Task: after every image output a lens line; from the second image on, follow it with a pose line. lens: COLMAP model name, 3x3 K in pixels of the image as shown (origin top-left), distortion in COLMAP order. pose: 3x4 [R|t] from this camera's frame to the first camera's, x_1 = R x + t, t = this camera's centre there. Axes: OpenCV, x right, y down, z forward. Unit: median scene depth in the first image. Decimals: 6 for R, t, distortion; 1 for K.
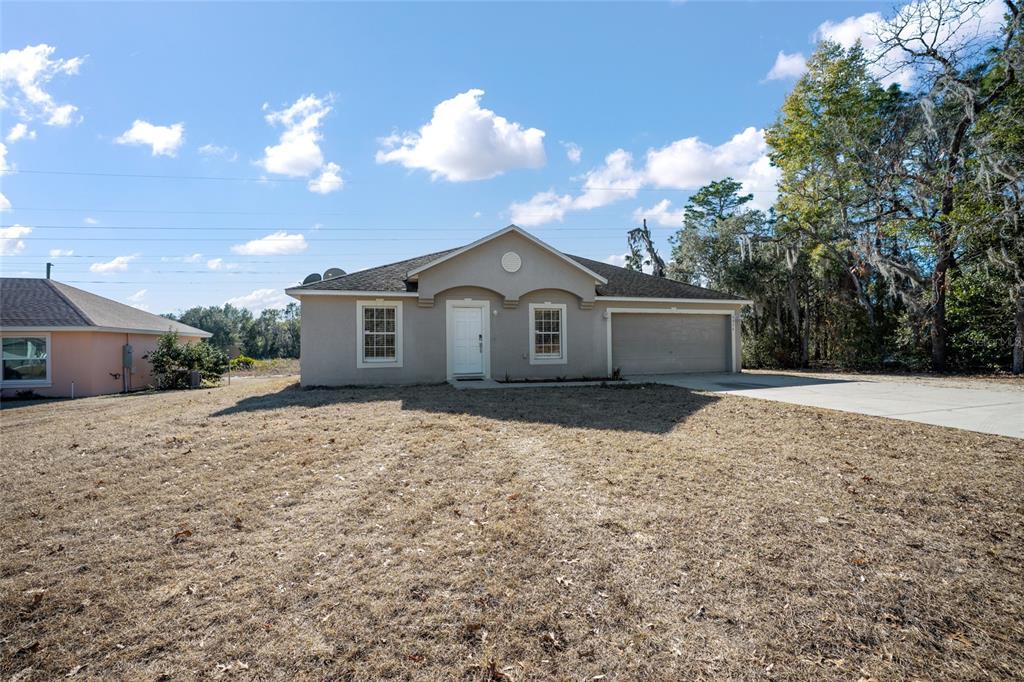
lens RADIAL K [[413.4, 0, 516.9], [0, 413.4, 343.2], [0, 0, 1]] dist [-0.018920, 0.003336]
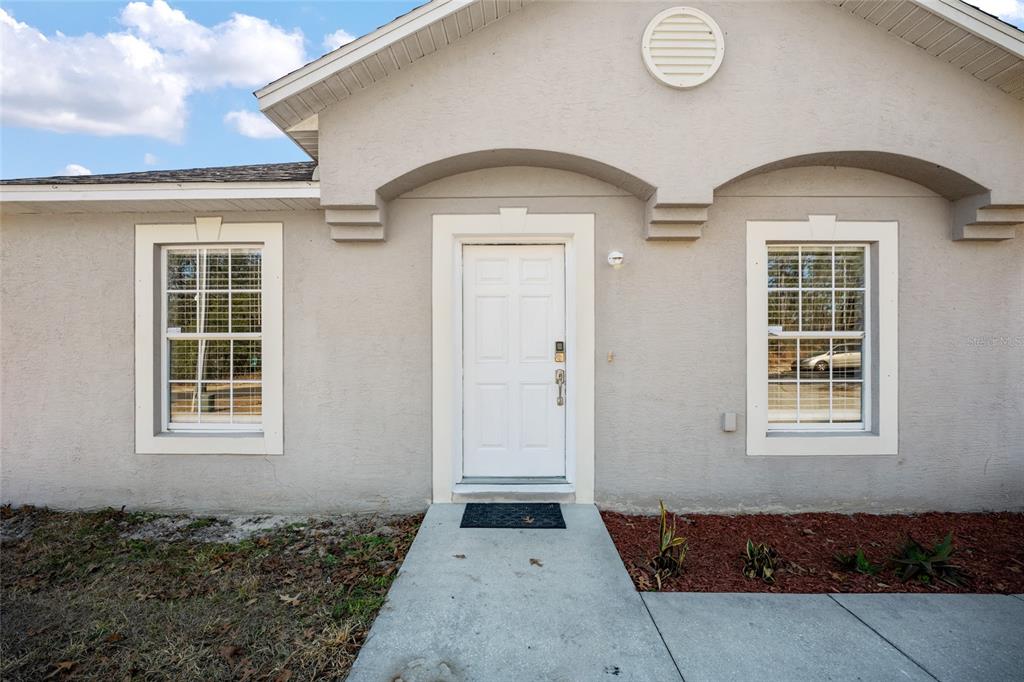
lens RADIAL K [[438.1, 0, 505.8], [0, 438.1, 343.0], [0, 0, 1]] dist [-0.011700, 0.003725]
pose [[0.960241, 0.008860, -0.279033, -0.039484], [-0.006746, 0.999941, 0.008534, -0.021219], [0.279092, -0.006312, 0.960244, 0.689289]]
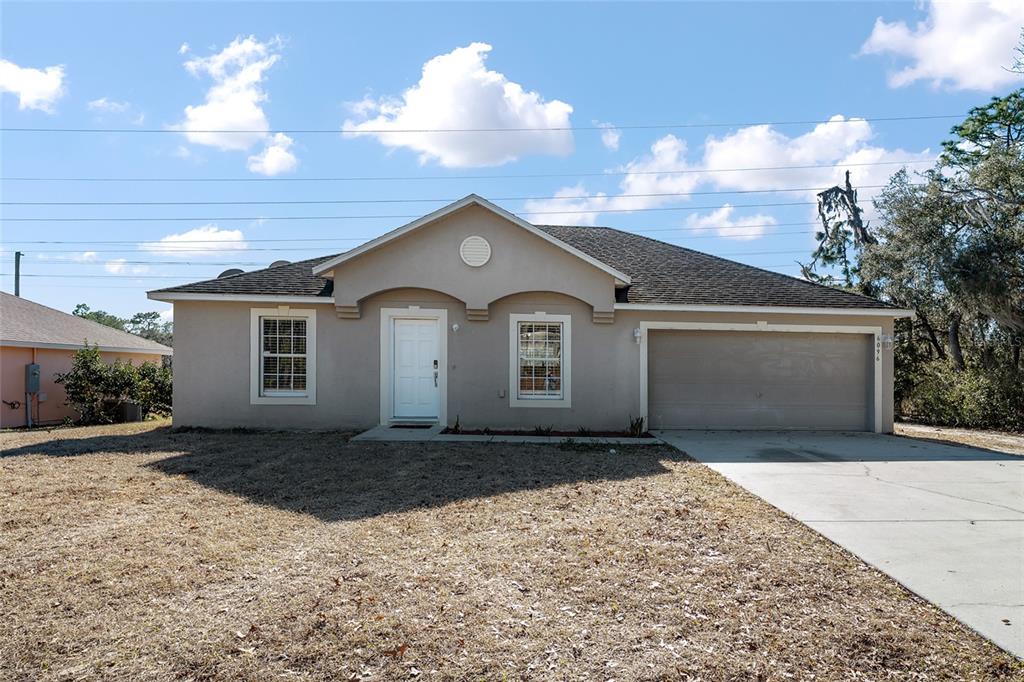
lens RADIAL K [[632.9, 0, 607.3], [0, 632.9, 374.7], [0, 0, 1]] dist [0.025221, 0.000416]
pose [[0.979019, 0.024127, -0.202337, 0.384687], [-0.022815, 0.999701, 0.008815, -0.012301], [0.202489, -0.004014, 0.979276, 0.047699]]
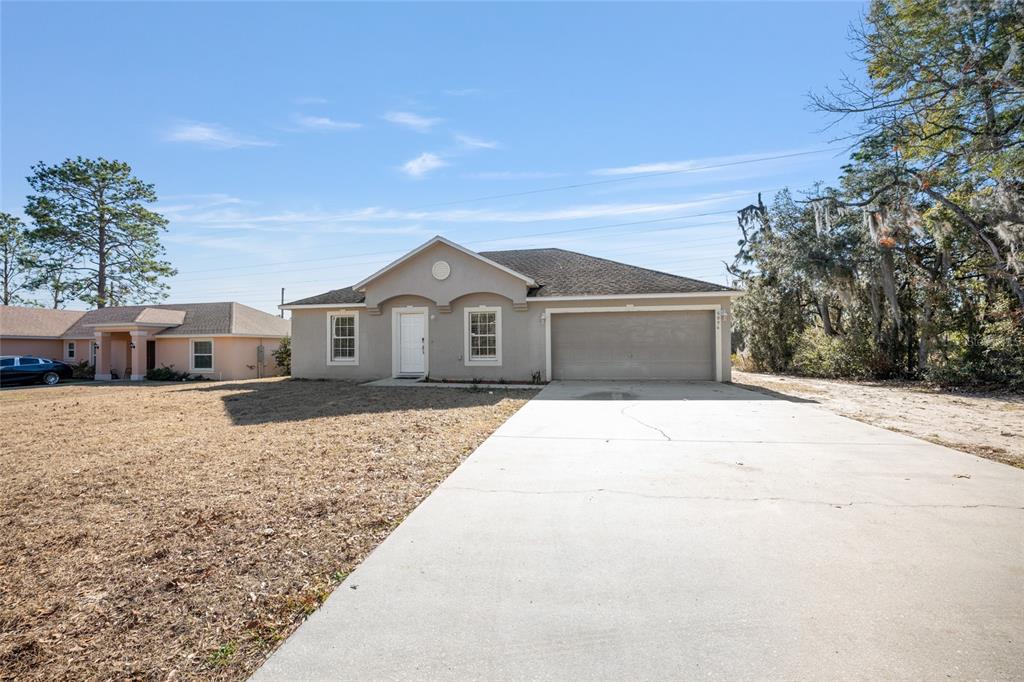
lens RADIAL K [[413.4, 0, 520.0], [0, 413.4, 340.4], [0, 0, 1]] dist [-0.018920, 0.003336]
pose [[0.895815, -0.003916, -0.444409, 0.620551], [0.002455, 0.999990, -0.003862, -0.008847], [0.444420, 0.002368, 0.895816, 0.122819]]
